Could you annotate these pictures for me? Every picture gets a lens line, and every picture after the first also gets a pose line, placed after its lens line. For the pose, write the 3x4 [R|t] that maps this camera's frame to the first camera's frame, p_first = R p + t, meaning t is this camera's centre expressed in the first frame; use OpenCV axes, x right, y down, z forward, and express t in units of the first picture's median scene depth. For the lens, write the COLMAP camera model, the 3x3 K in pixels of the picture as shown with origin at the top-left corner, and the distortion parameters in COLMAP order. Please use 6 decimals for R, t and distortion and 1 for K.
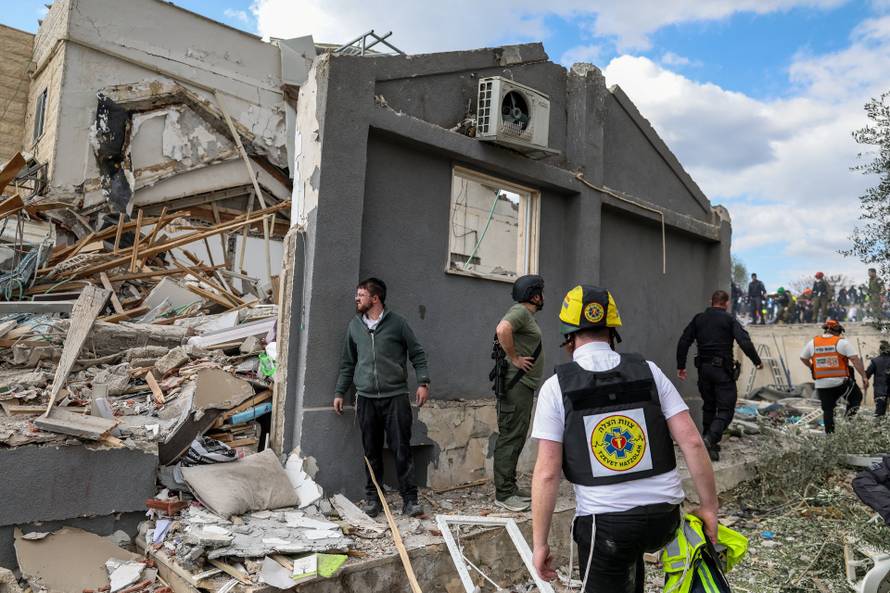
lens RADIAL K [[638.0, 0, 448.4], [0, 638.0, 292.5], [0, 0, 1]] dist [-0.008847, 0.006211]
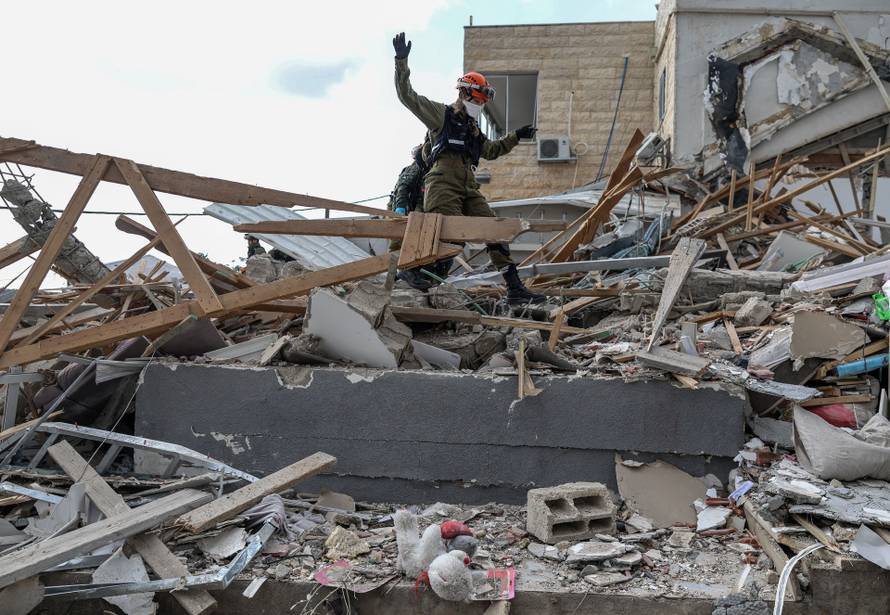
lens RADIAL K [[691.0, 0, 495.8], [0, 691.0, 304.8], [0, 0, 1]] dist [-0.009175, 0.005071]
pose [[0.655730, -0.038453, -0.754015, 0.048574], [0.077940, 0.996814, 0.016946, 0.060714], [0.750962, -0.069880, 0.656638, 0.074296]]
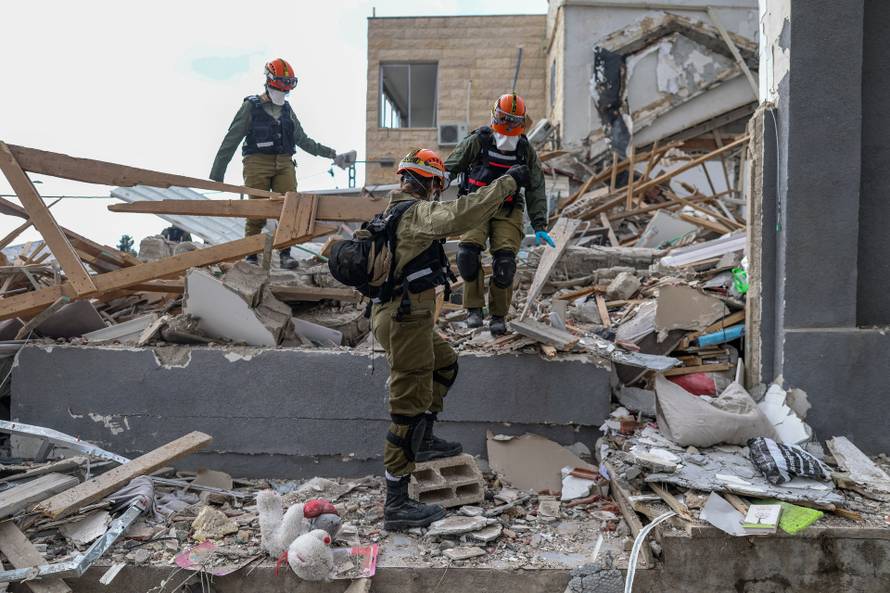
lens RADIAL K [[638.0, 0, 448.1], [0, 638.0, 295.4], [0, 0, 1]] dist [-0.008847, 0.006211]
pose [[0.698740, -0.029680, -0.714760, 0.047258], [0.088311, 0.995075, 0.045012, 0.063118], [0.709904, -0.094573, 0.697920, 0.138605]]
